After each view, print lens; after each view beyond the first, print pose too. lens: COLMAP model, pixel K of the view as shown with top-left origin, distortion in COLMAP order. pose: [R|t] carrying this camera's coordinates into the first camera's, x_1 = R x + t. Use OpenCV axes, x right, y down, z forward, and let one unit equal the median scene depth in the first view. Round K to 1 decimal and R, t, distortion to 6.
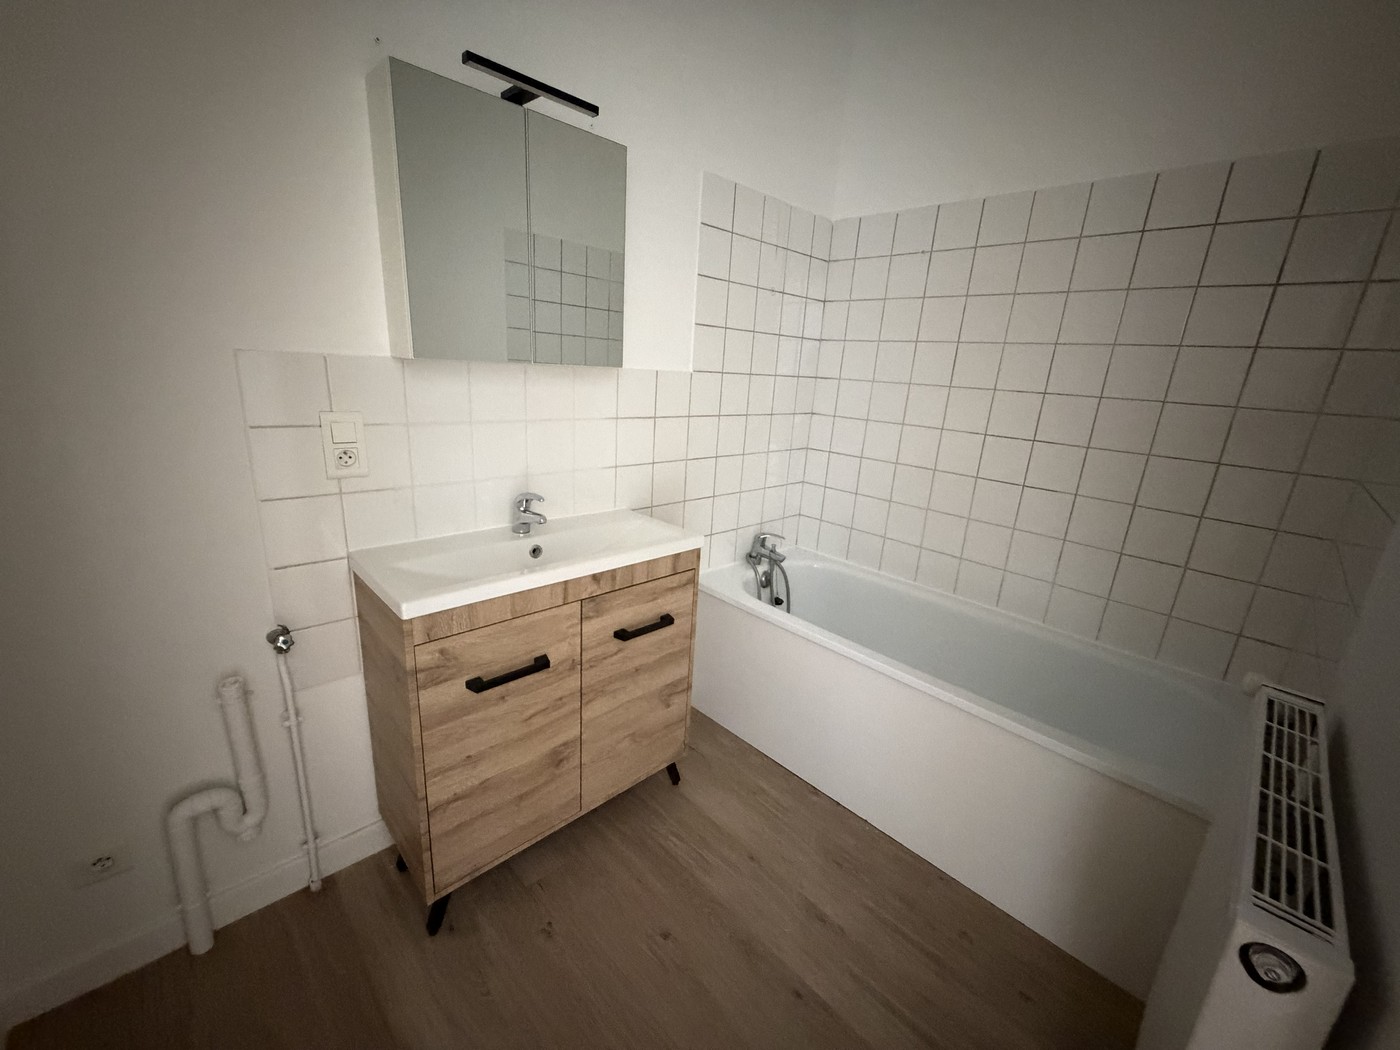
lens RADIAL K [[556.4, 0, 695.3], [0, 556.4, 522.0], [0, 0, 1]] dist [-0.000697, -0.000104]
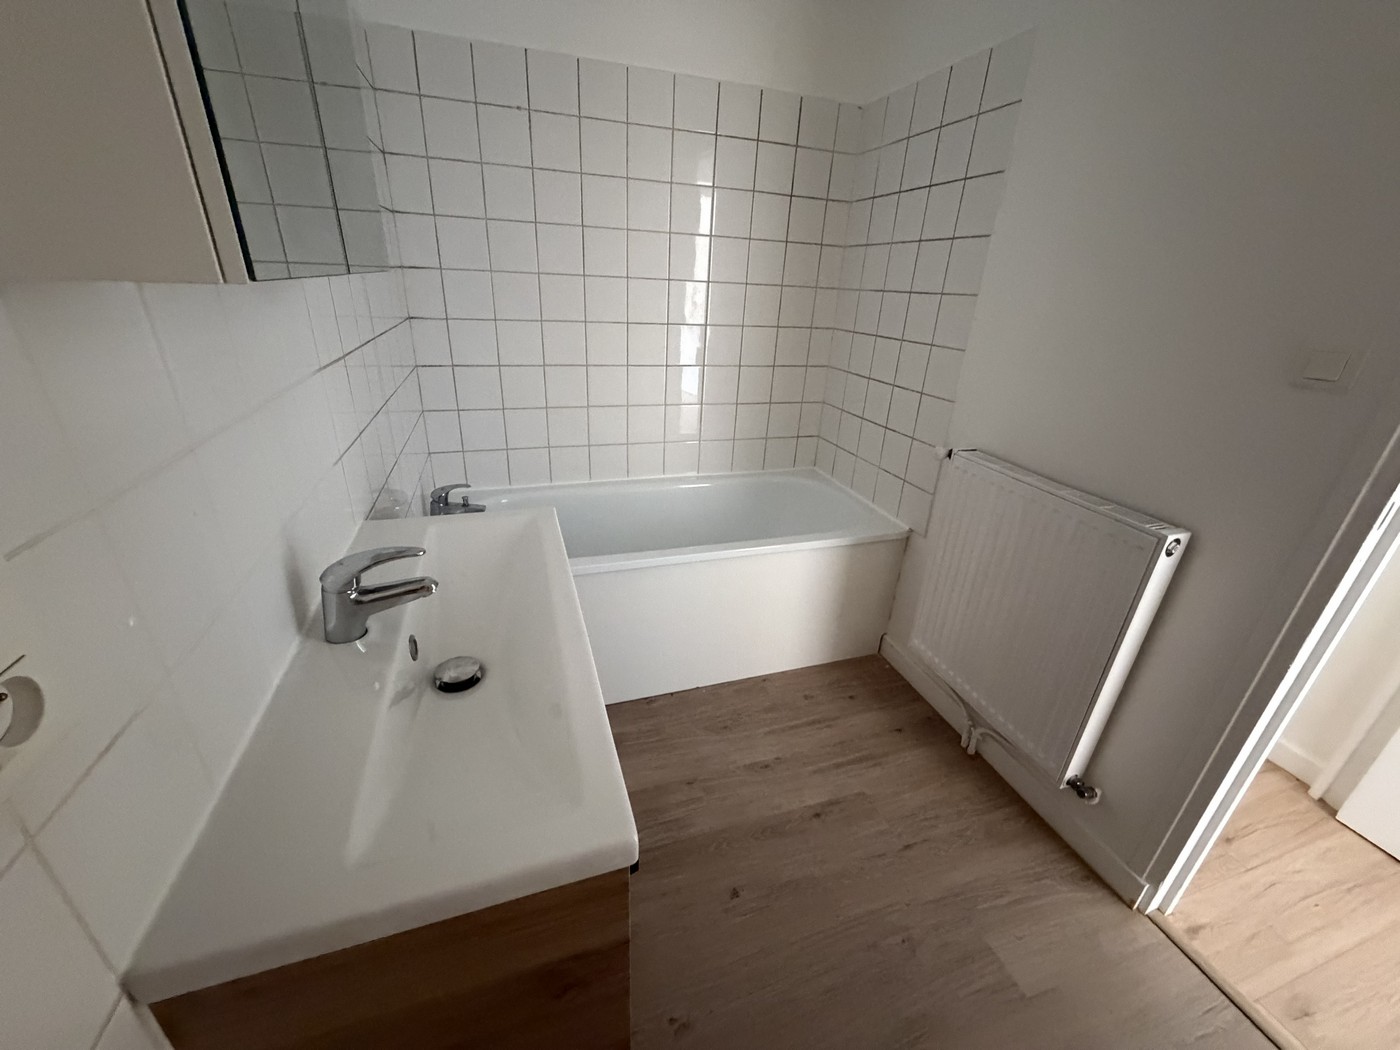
lens RADIAL K [[556.4, 0, 695.3], [0, 556.4, 522.0], [0, 0, 1]] dist [-0.000697, -0.000104]
pose [[0.445629, -0.409669, 0.795981, -0.612355], [0.230194, 0.911688, 0.340347, -0.211866], [-0.865116, 0.031562, 0.500578, 0.559567]]
